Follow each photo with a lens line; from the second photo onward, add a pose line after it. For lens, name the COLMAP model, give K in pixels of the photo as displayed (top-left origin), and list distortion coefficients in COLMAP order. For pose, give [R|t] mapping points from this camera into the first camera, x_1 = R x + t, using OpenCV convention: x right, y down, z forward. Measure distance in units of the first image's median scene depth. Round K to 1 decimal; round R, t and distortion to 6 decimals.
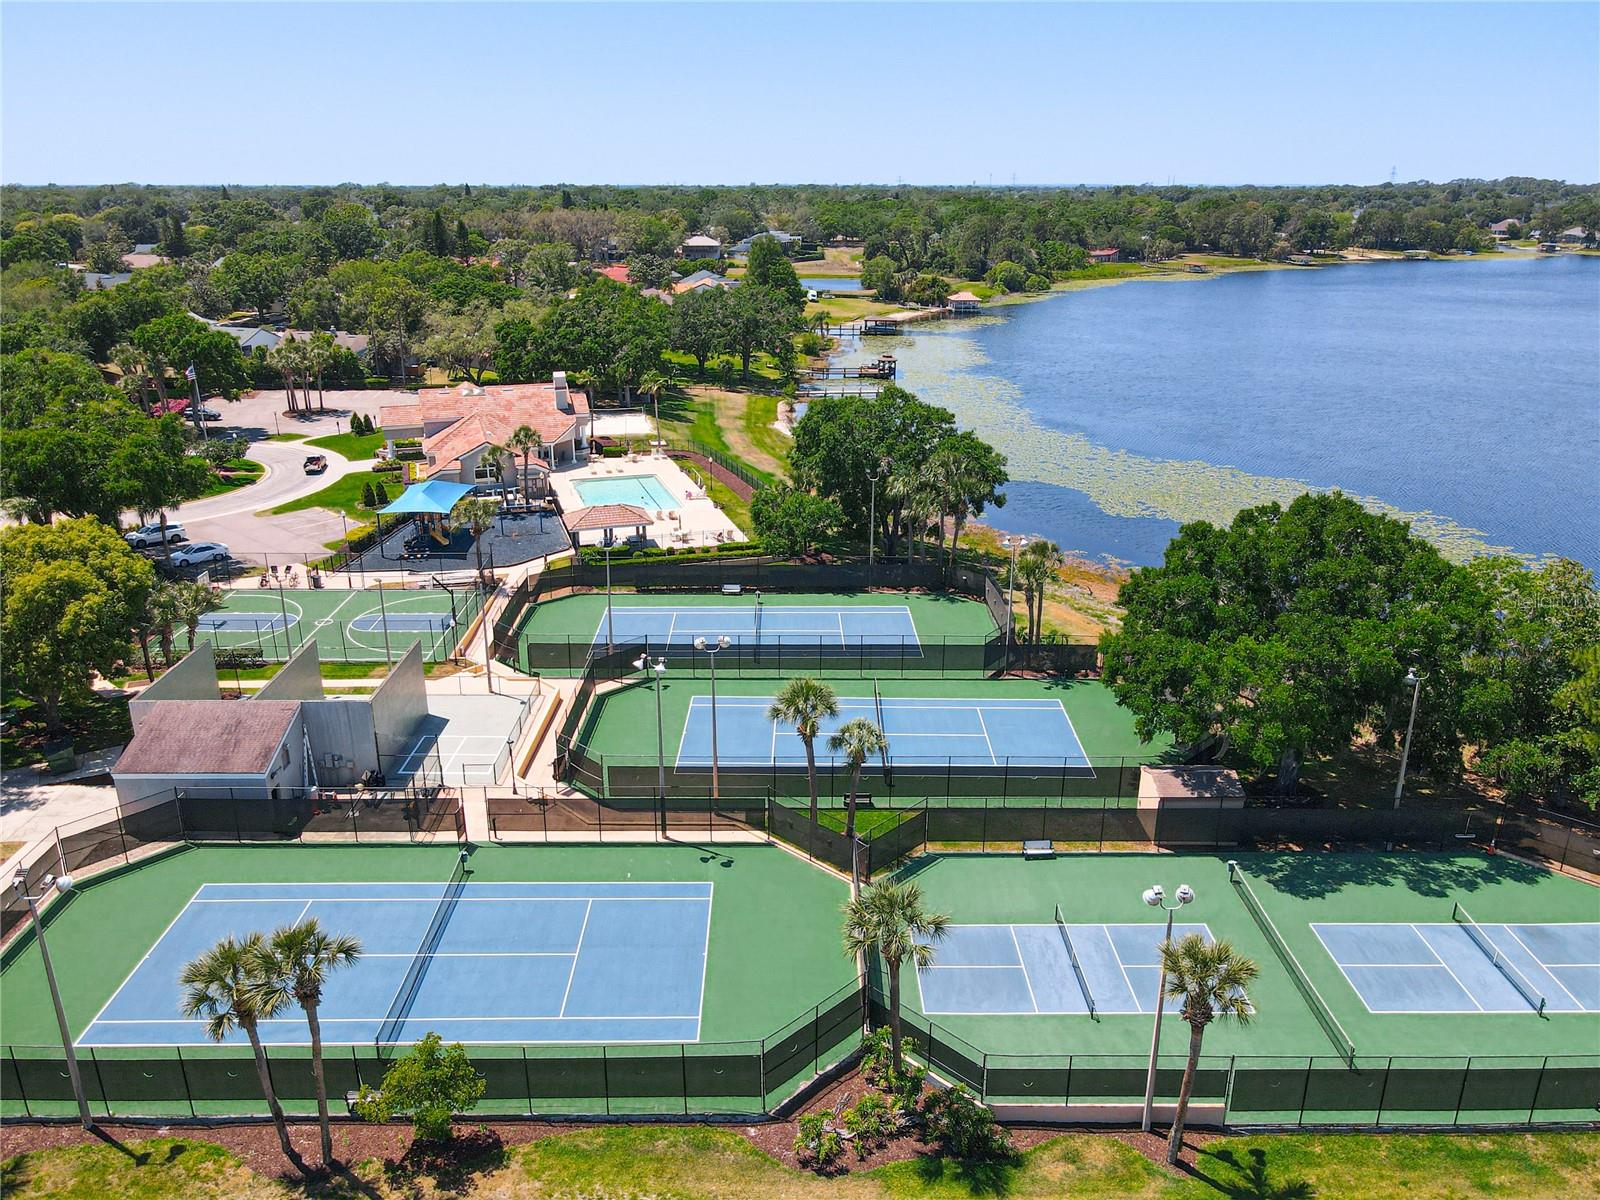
lens RADIAL K [[1195.9, 0, 800.0], [0, 1195.9, 600.0], [0, 0, 1]] dist [-0.007504, 0.002744]
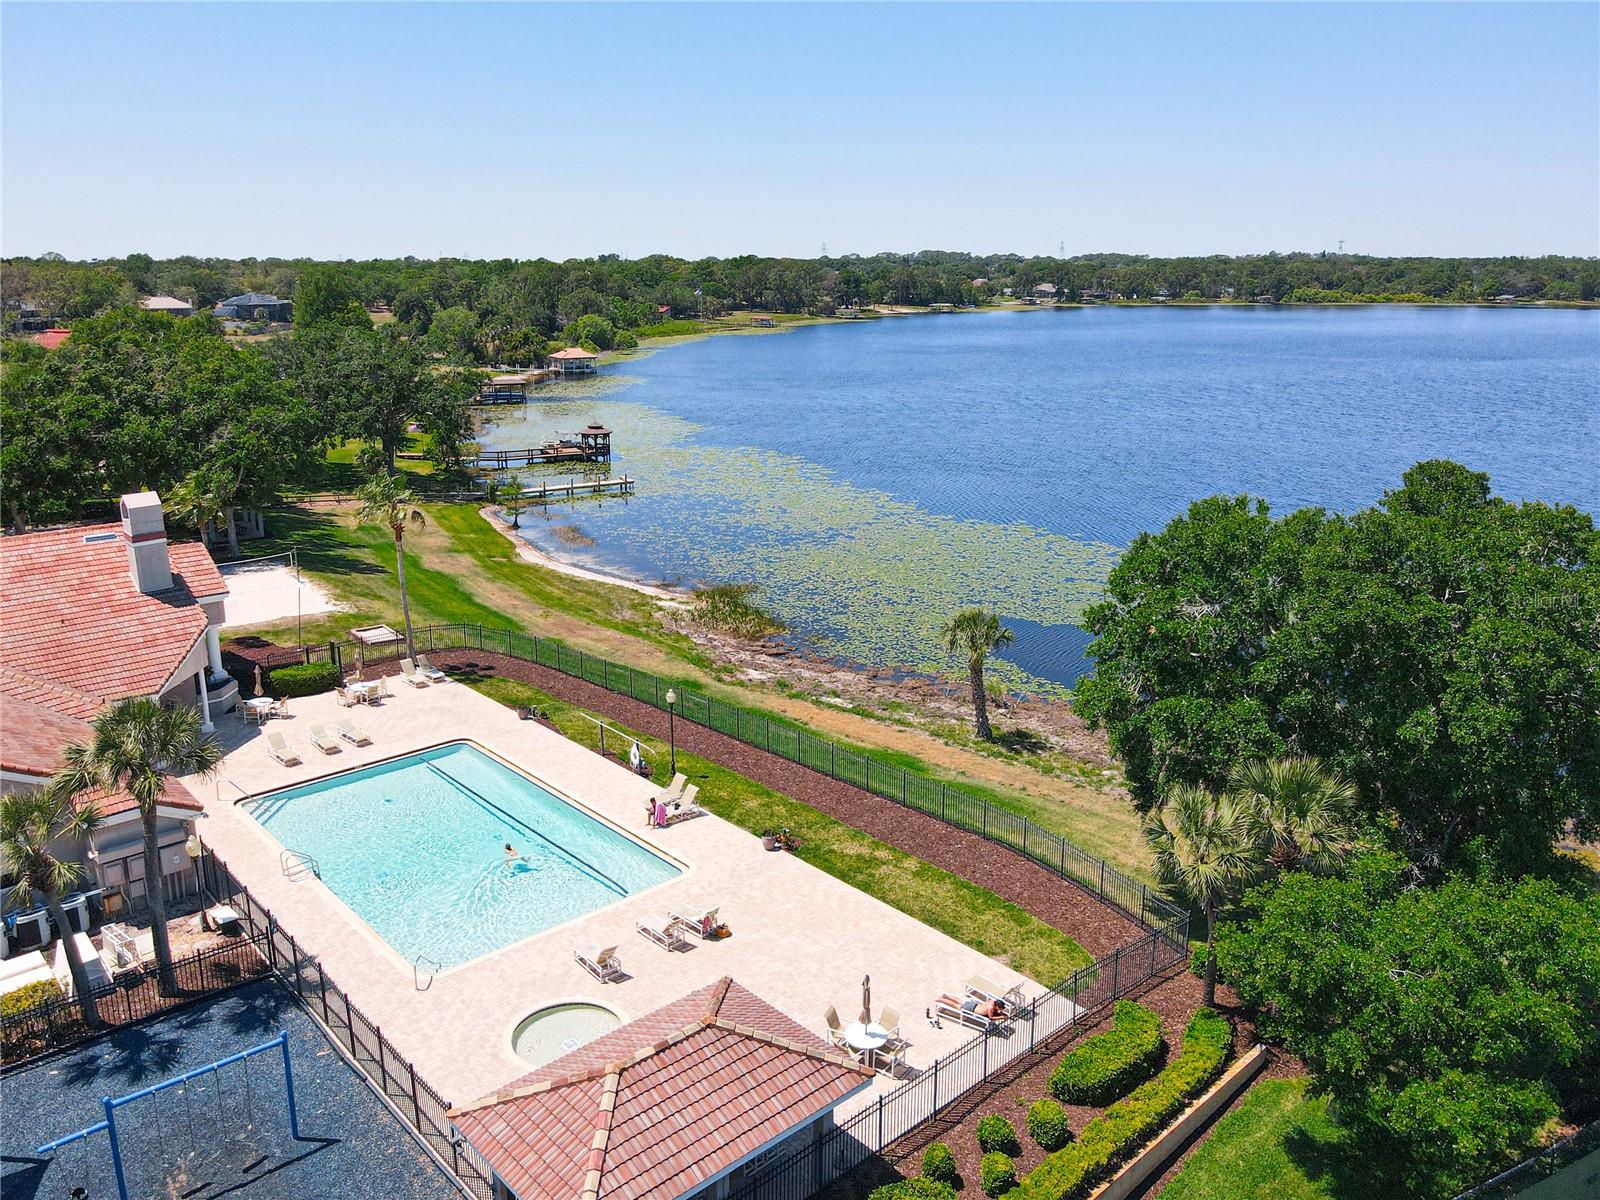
lens RADIAL K [[1225.0, 0, 800.0], [0, 1225.0, 600.0], [0, 0, 1]] dist [-0.016428, -0.001578]
pose [[0.910062, -0.112704, 0.398854, -0.064890], [0.138210, 0.989760, -0.035677, -0.044708], [-0.390749, 0.087593, 0.916320, 0.220839]]
